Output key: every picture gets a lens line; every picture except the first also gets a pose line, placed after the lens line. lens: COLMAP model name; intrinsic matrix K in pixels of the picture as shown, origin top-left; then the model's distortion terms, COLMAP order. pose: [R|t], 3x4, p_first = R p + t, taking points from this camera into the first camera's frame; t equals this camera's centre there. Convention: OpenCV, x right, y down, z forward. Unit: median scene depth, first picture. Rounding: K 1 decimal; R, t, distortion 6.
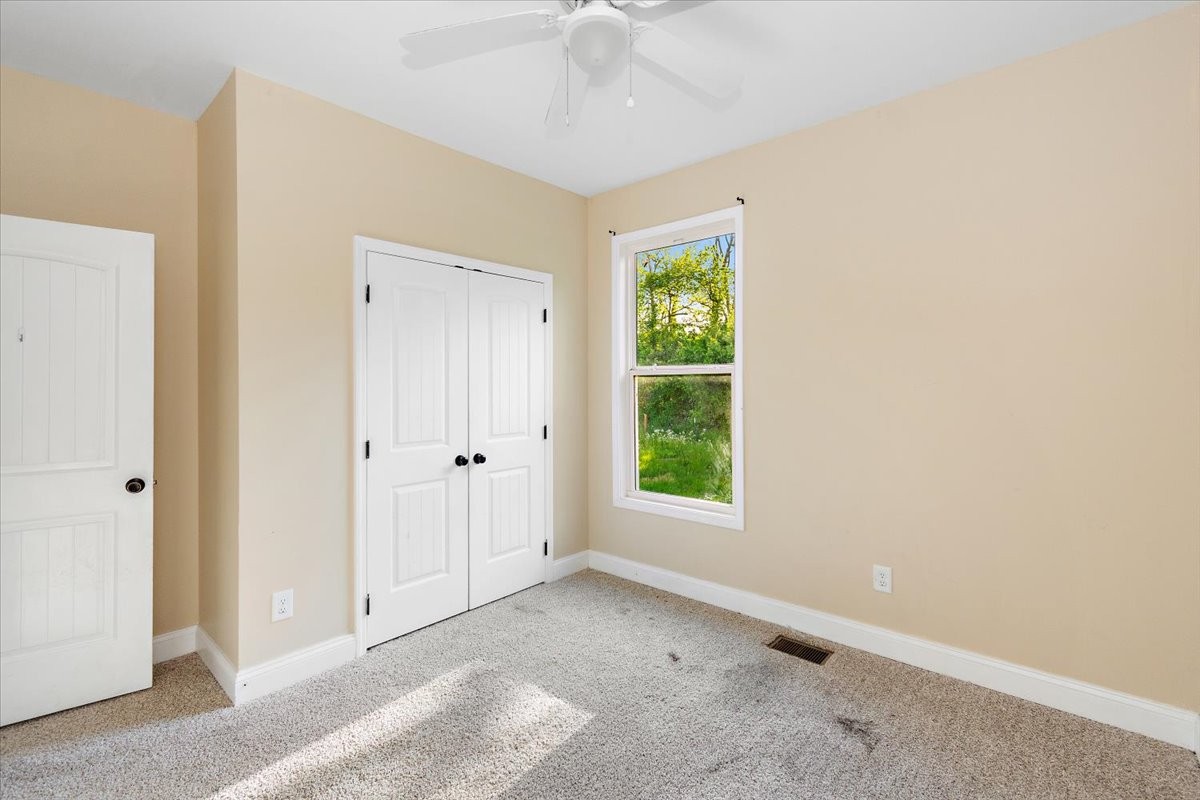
lens RADIAL K [[534.5, 0, 601.0], [0, 534.5, 375.1], [0, 0, 1]] dist [0.000907, 0.000041]
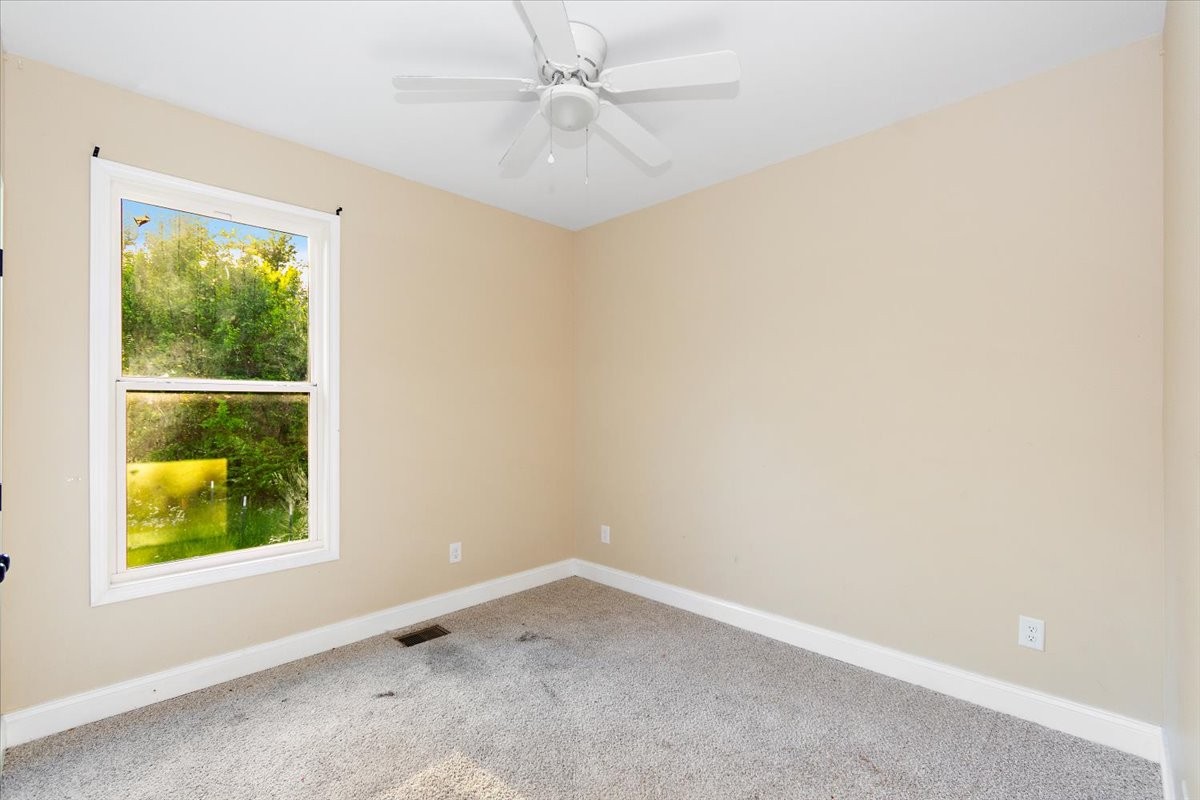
lens RADIAL K [[537.6, 0, 600.0], [0, 537.6, 400.0], [0, 0, 1]] dist [-0.000064, -0.000333]
pose [[0.074142, 0.012412, 0.997170, -0.619461], [-0.007800, 0.999899, -0.011866, 0.016405], [-0.997217, -0.006898, 0.074231, 0.445191]]
